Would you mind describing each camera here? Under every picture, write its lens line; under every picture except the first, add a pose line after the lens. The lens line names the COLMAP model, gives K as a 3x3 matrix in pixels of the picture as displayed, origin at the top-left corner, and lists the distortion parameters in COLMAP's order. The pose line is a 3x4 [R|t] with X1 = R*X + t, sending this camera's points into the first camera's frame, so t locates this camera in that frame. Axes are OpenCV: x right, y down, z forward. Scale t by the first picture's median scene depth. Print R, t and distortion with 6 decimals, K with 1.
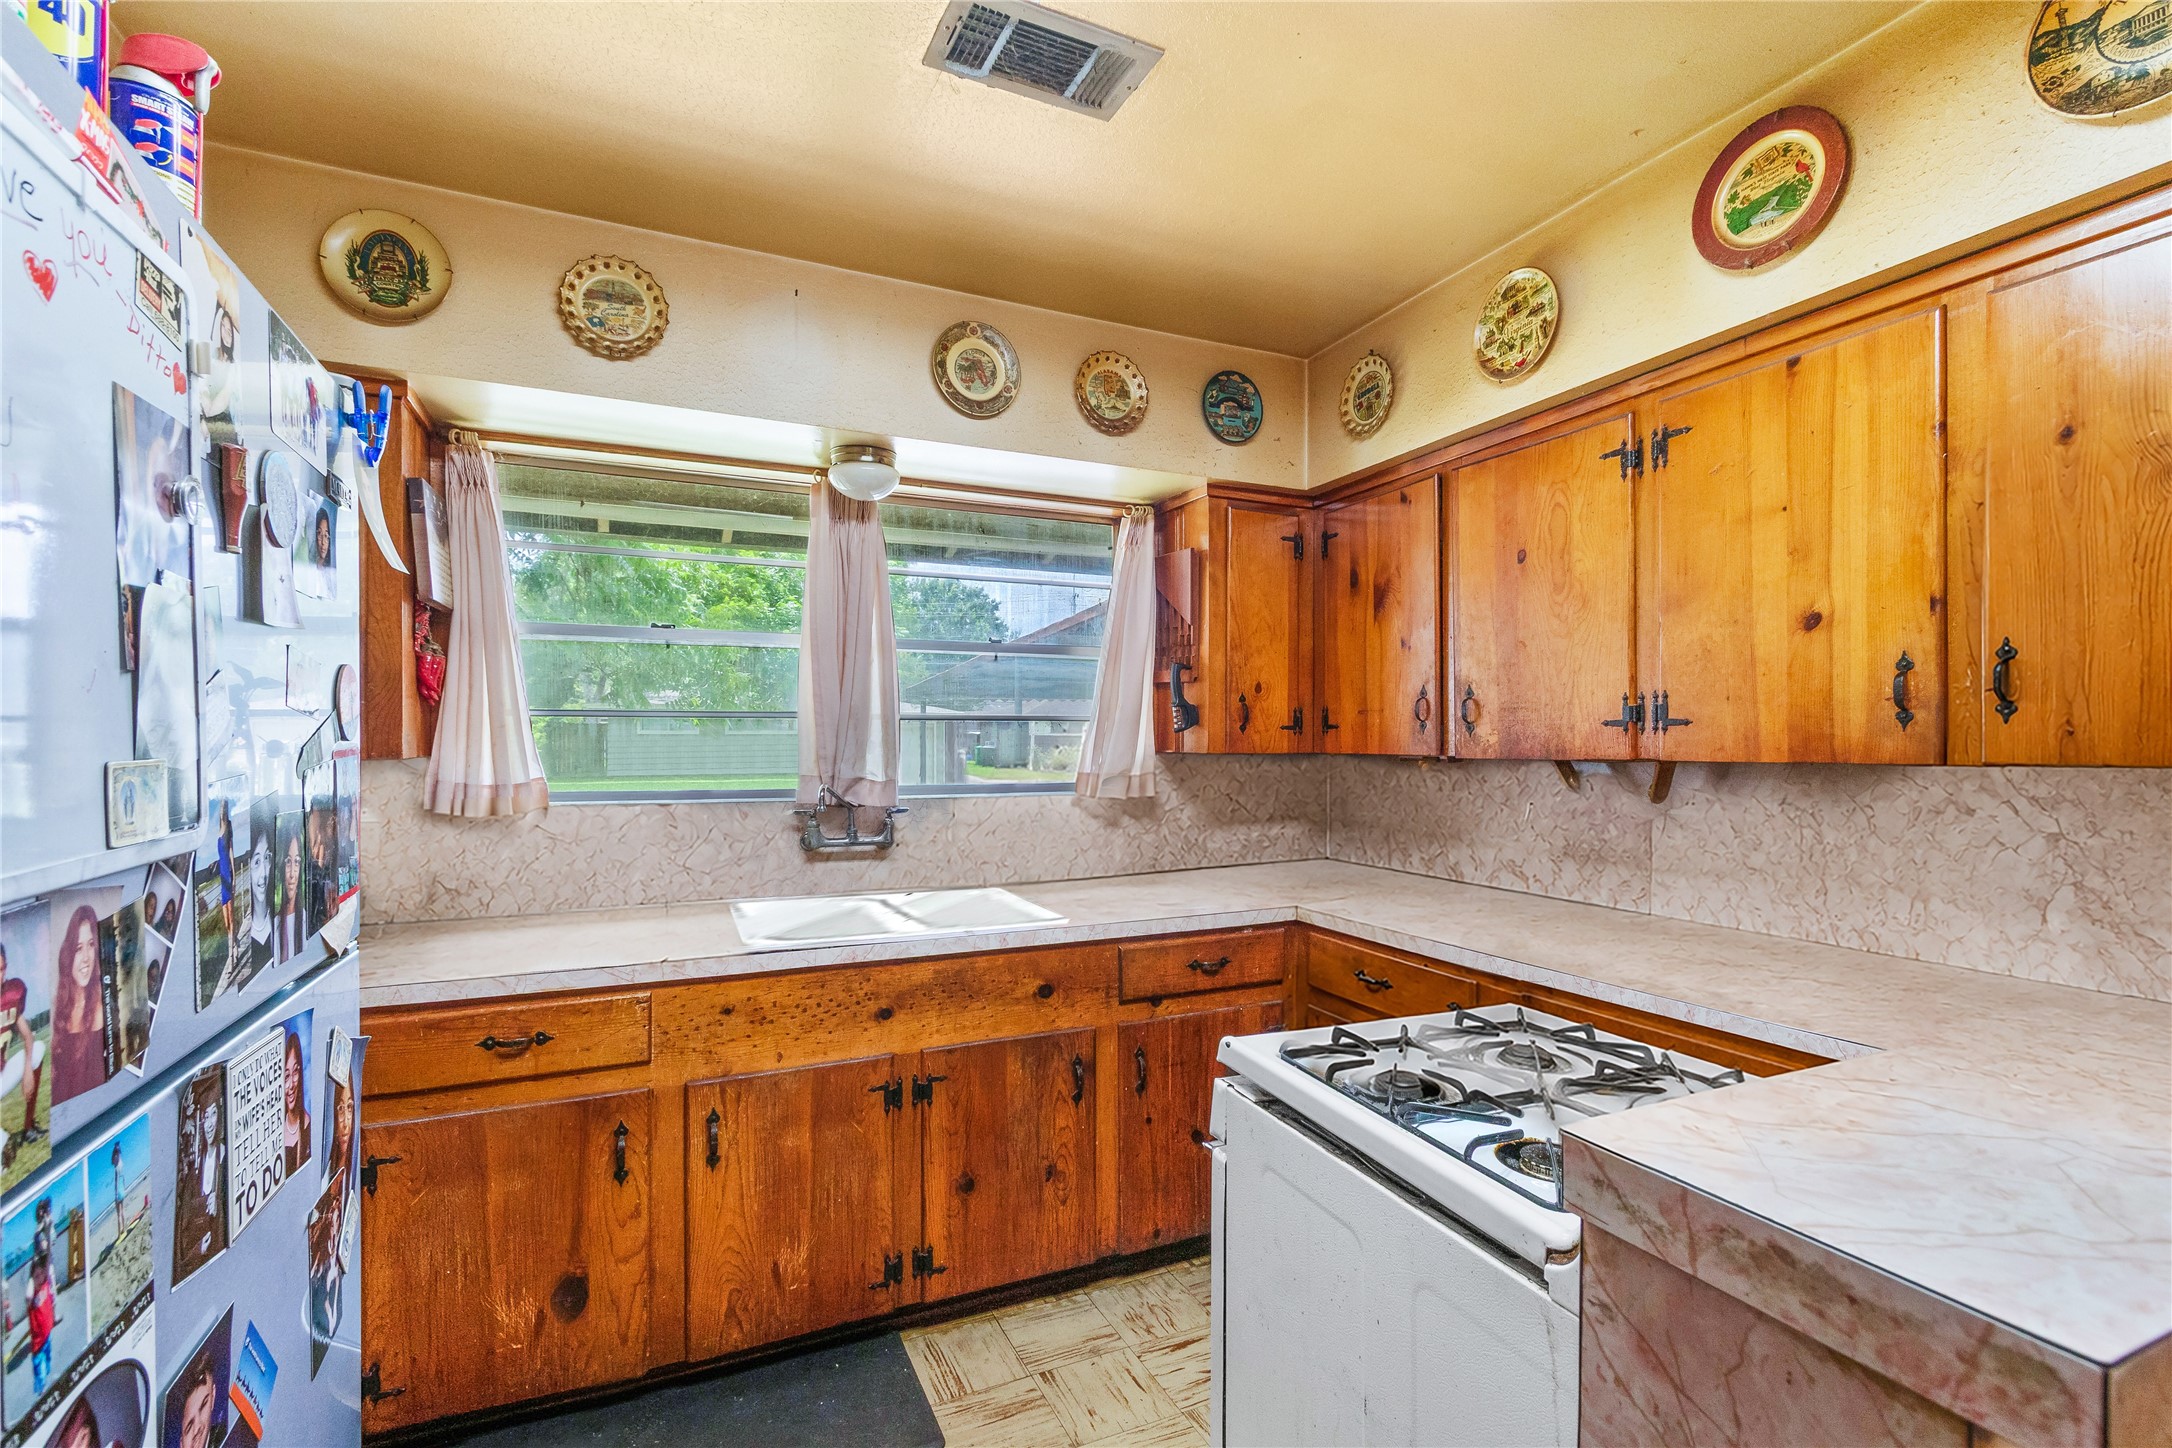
lens RADIAL K [[961.4, 0, 1079.4], [0, 961.4, 743.2], [0, 0, 1]] dist [0.000145, 0.000287]
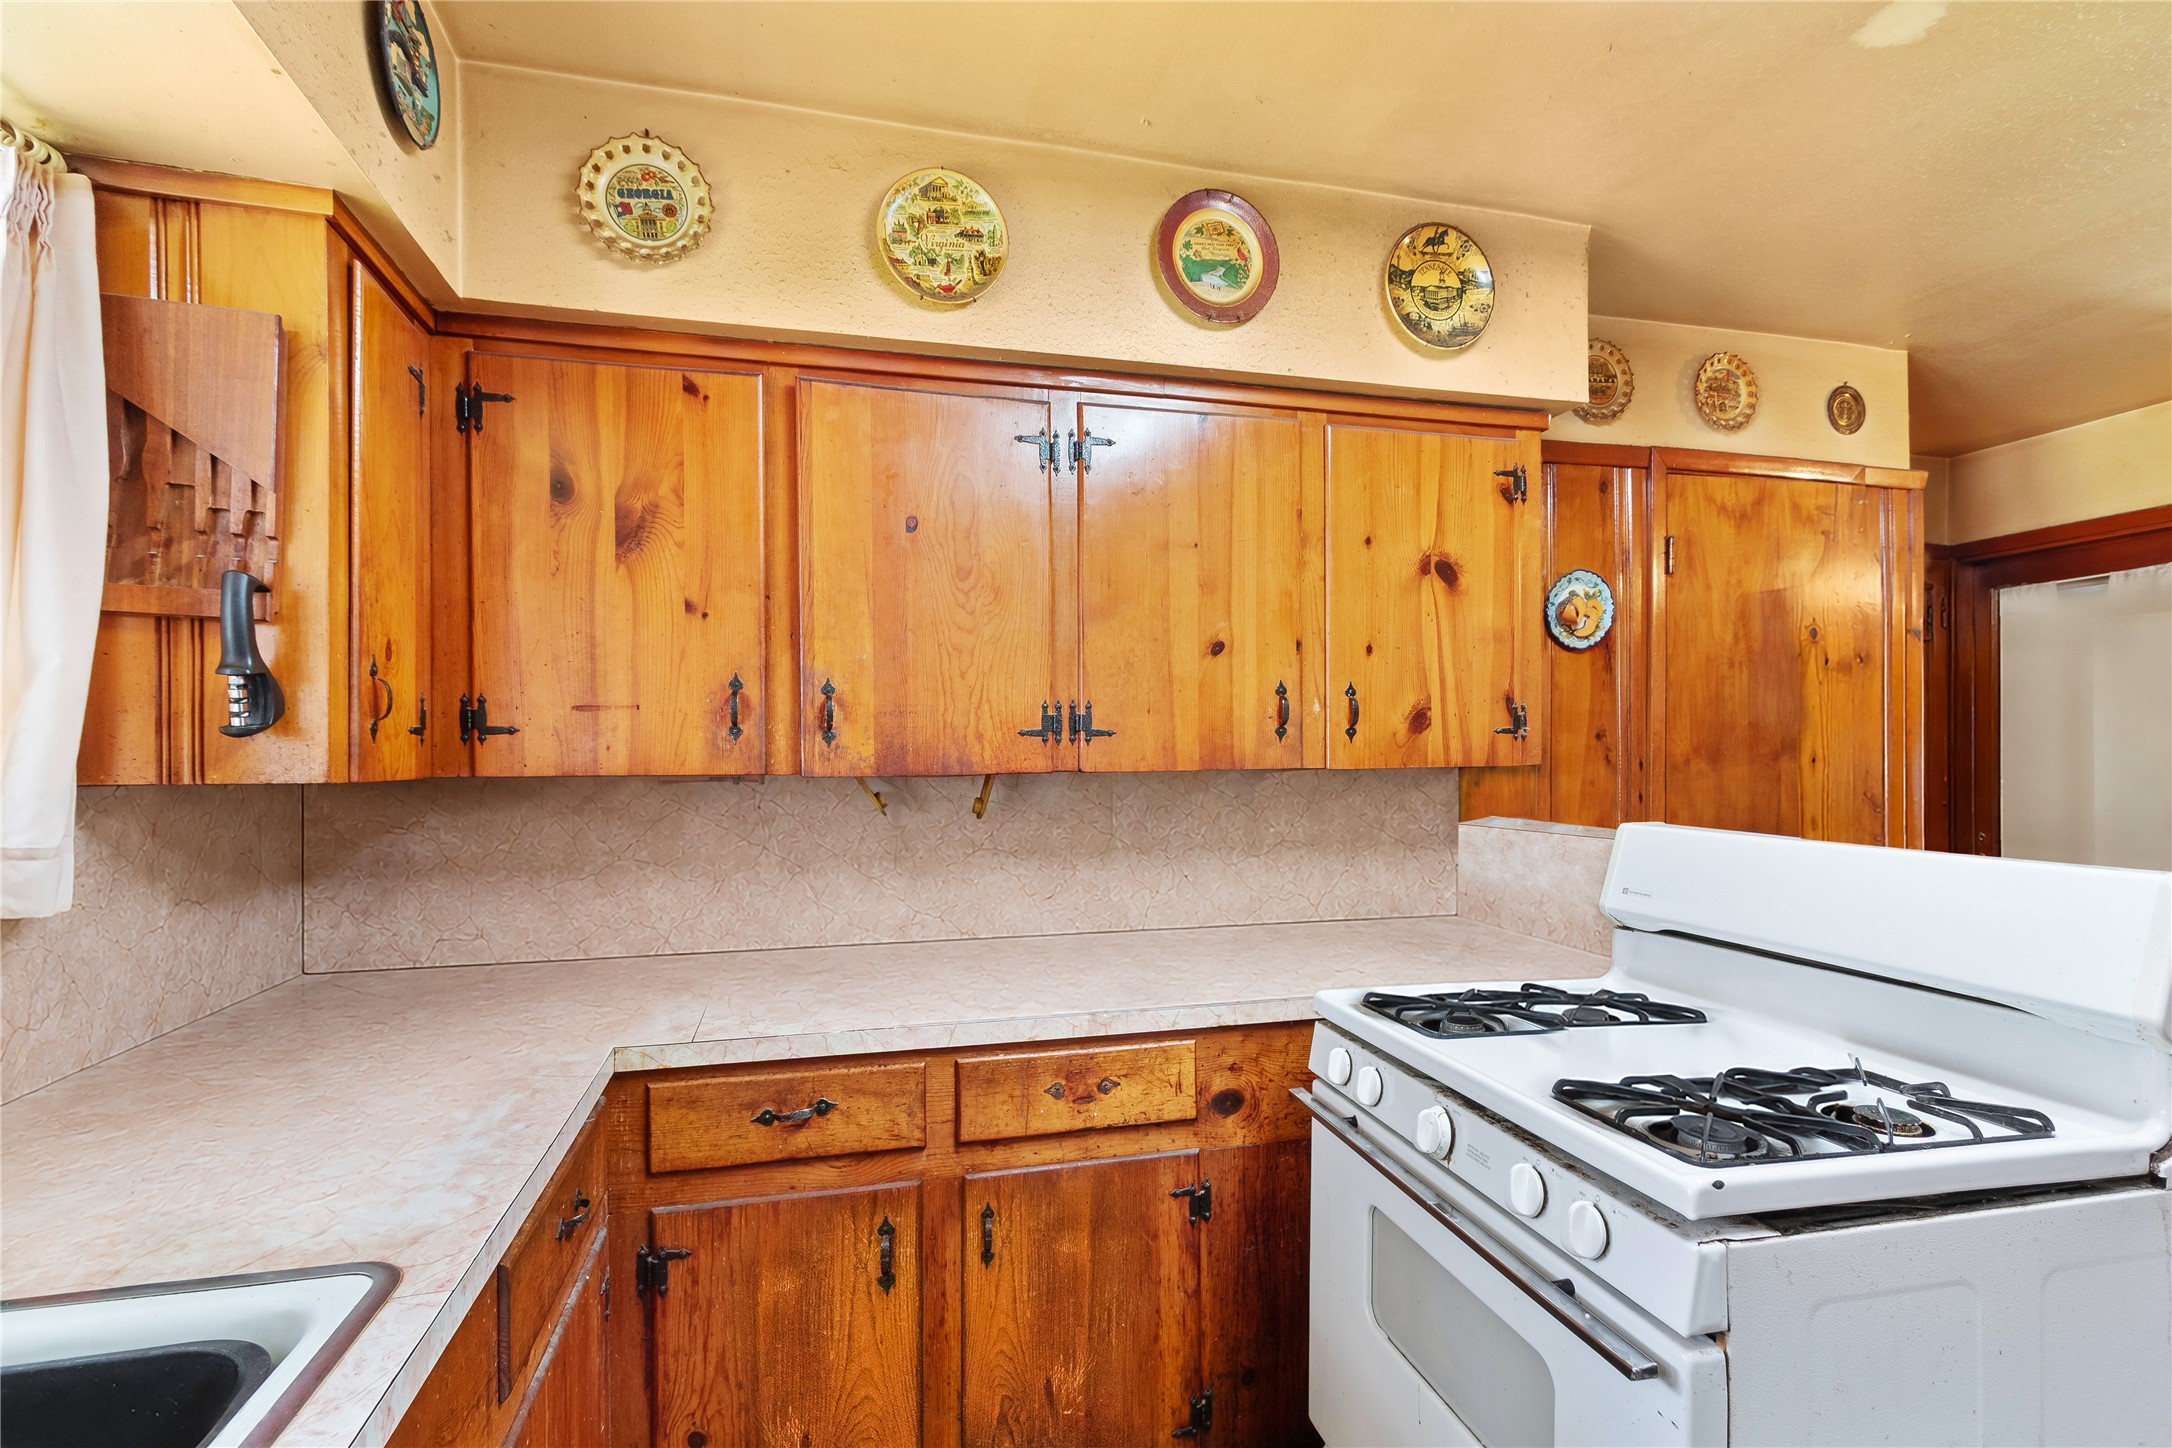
lens RADIAL K [[1026.7, 0, 1074.0], [0, 1026.7, 746.6], [0, 0, 1]] dist [0.011218, 0.000209]
pose [[0.169975, 0.002341, 0.985446, -0.437229], [0.008092, 0.999960, -0.003771, -0.004145], [-0.985415, 0.008616, 0.169950, 0.864694]]
